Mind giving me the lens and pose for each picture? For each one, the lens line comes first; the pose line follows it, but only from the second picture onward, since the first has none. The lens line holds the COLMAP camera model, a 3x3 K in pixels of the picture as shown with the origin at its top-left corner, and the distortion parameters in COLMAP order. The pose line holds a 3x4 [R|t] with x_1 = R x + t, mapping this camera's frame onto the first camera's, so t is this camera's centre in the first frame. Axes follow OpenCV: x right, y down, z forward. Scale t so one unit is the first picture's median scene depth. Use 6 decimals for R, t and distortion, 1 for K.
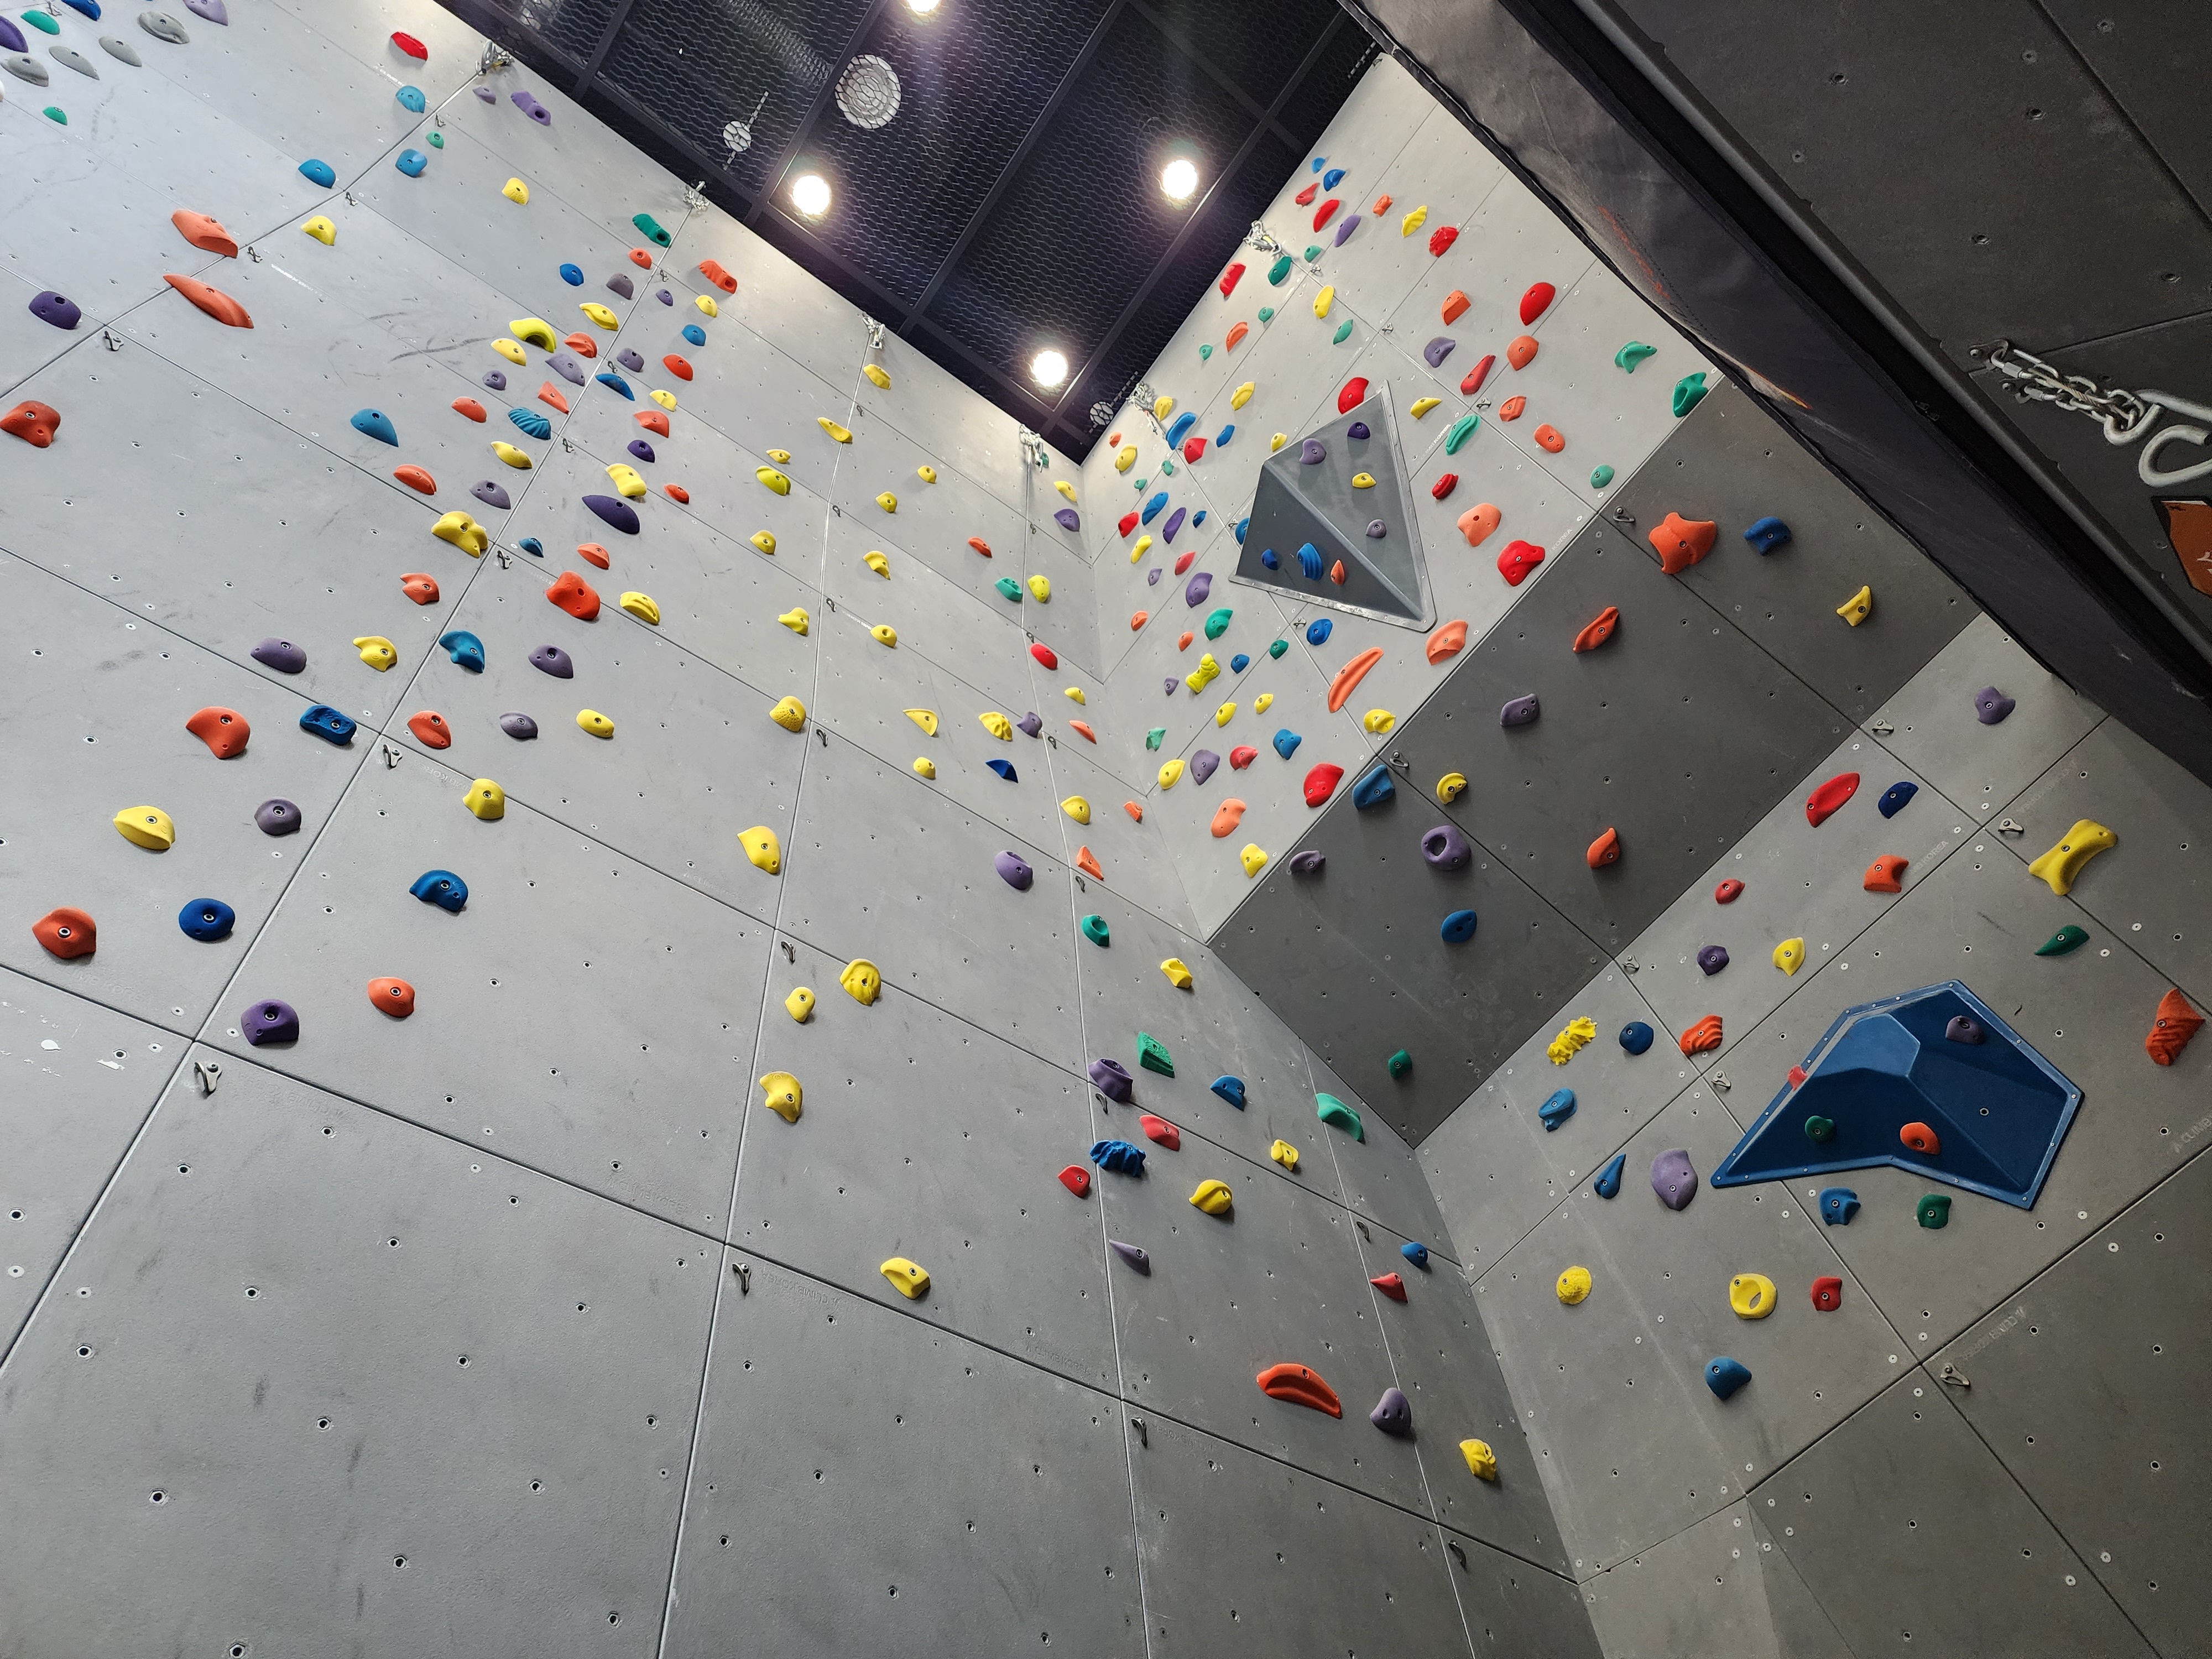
lens RADIAL K [[1481.6, 0, 1101.4], [0, 1481.6, 842.7], [0, 0, 1]] dist [0.088394, -0.083190]
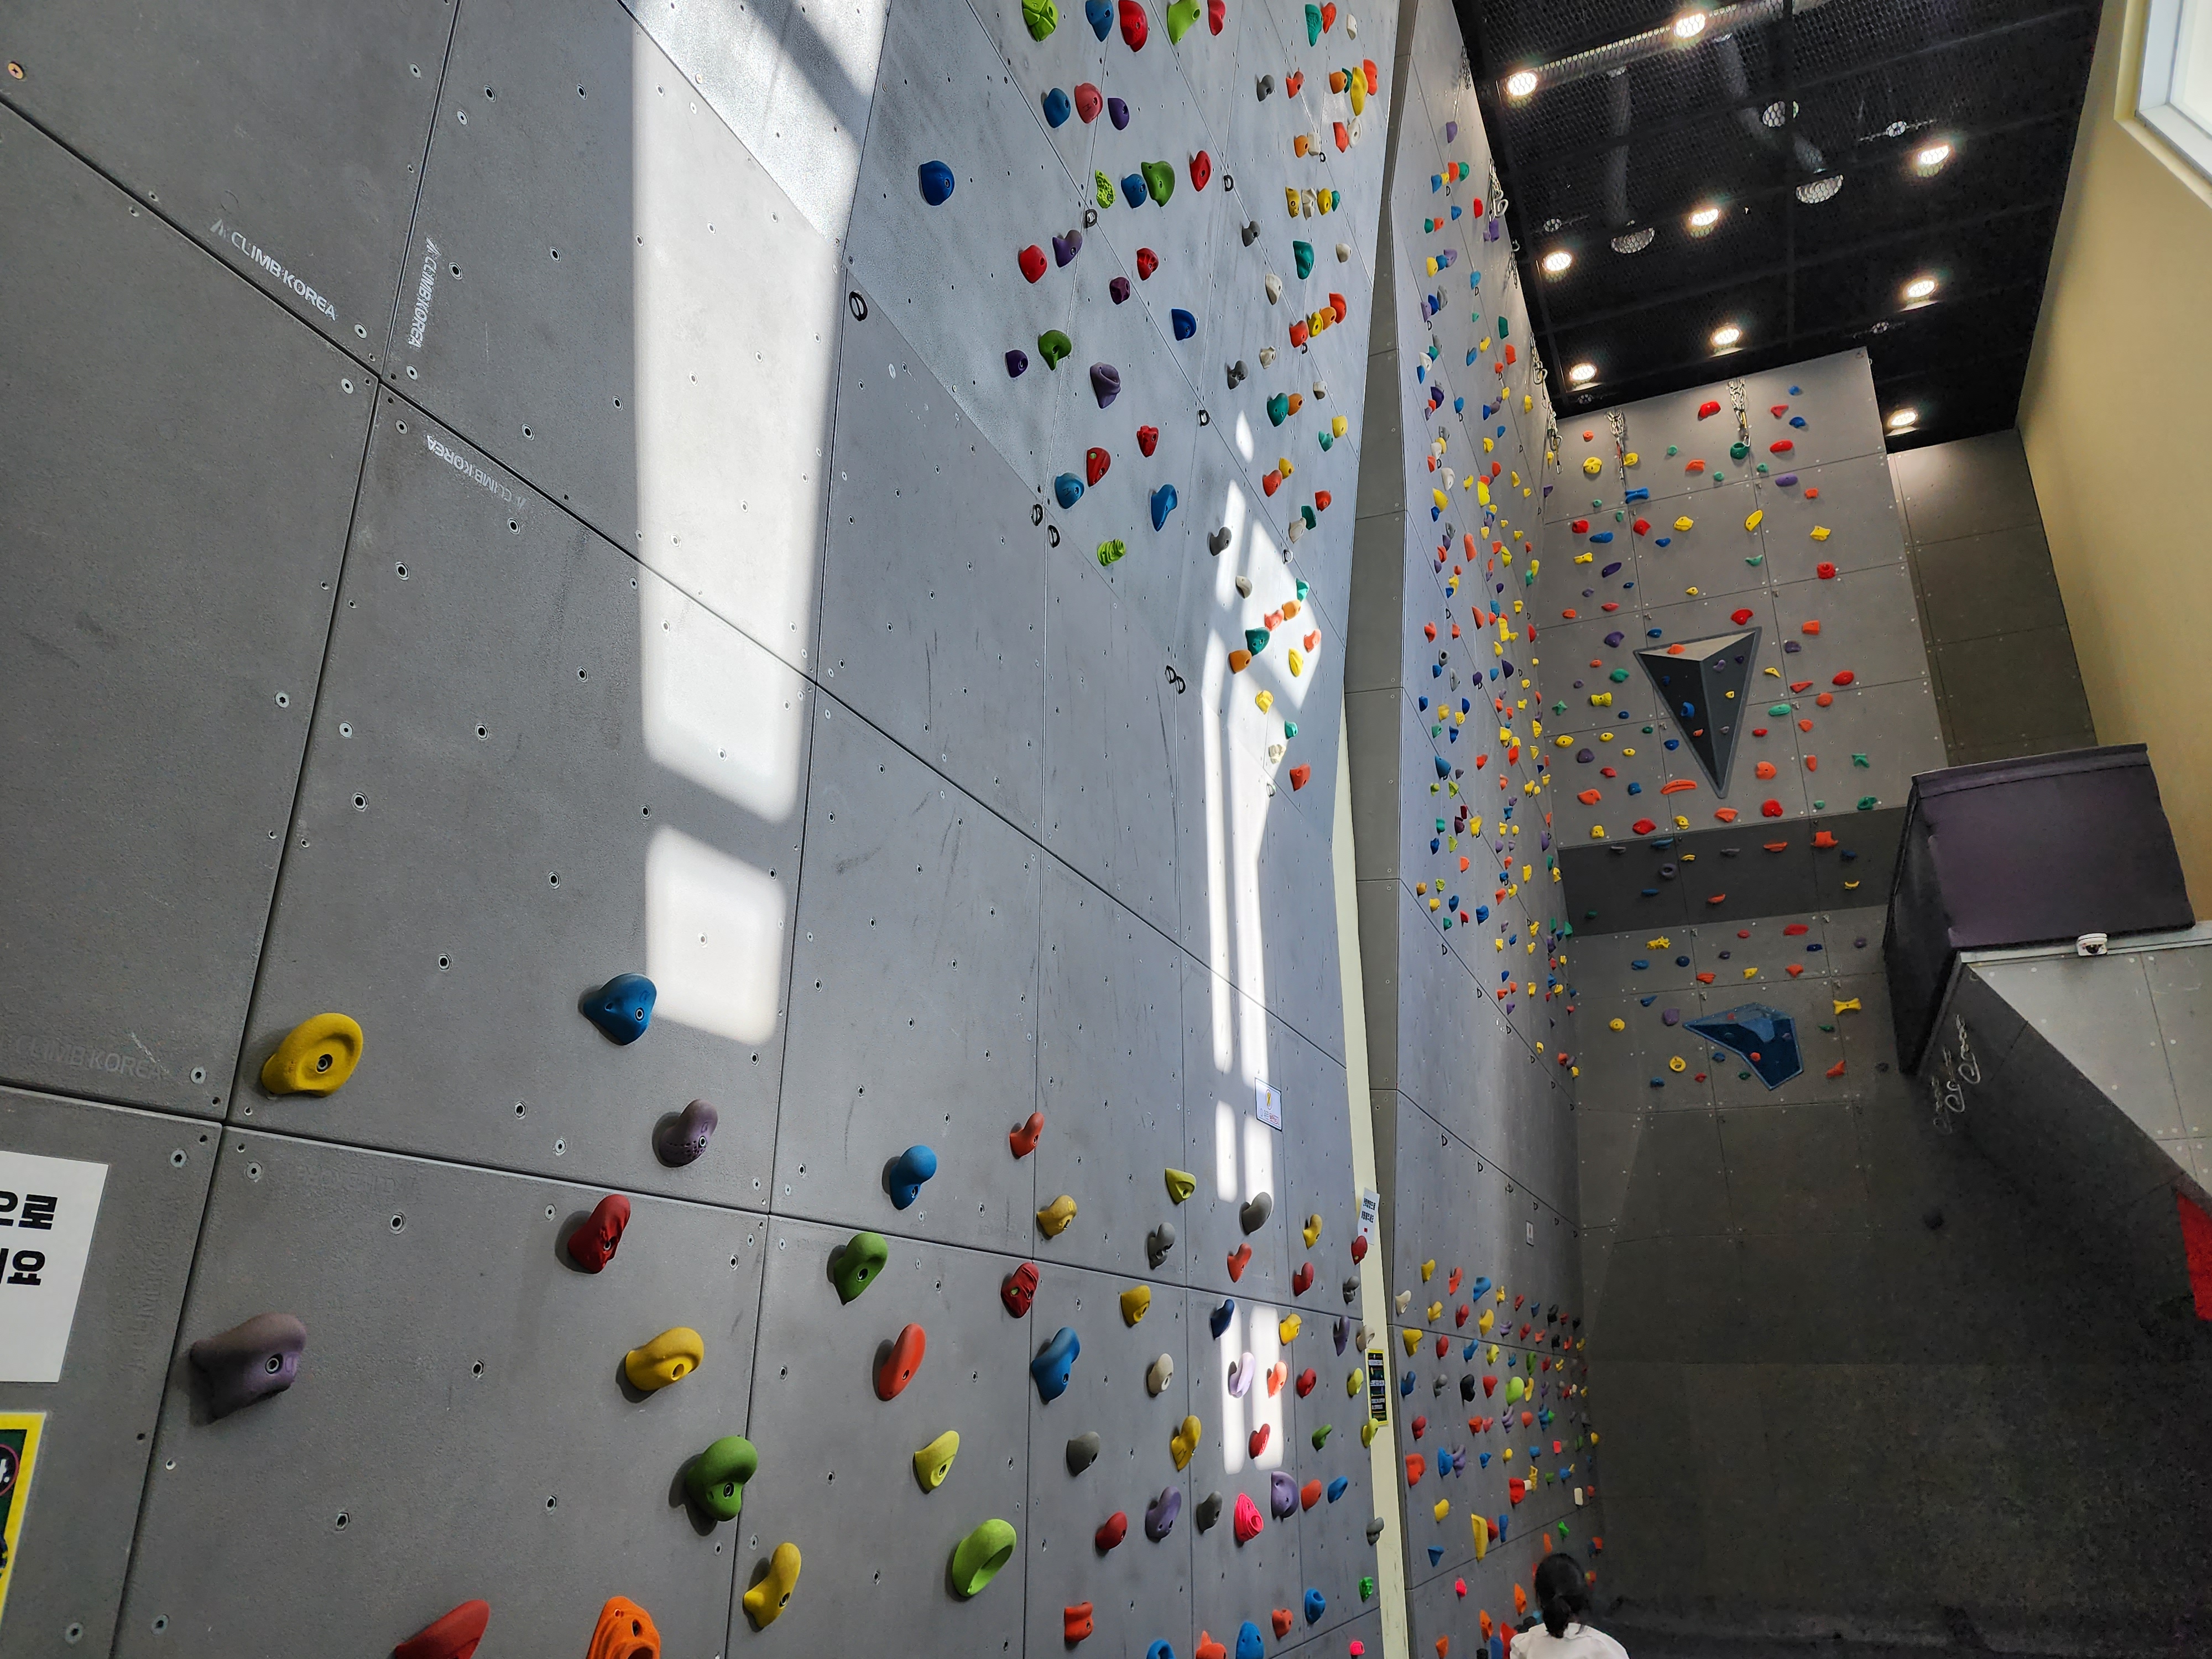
lens RADIAL K [[1481.6, 0, 1121.5], [0, 1481.6, 809.9], [0, 0, 1]] dist [0.088394, -0.083190]
pose [[0.858154, 0.293005, 0.421568, -1.812820], [-0.483789, 0.736332, 0.473035, -0.899603], [-0.171812, -0.609887, 0.773639, -0.800647]]
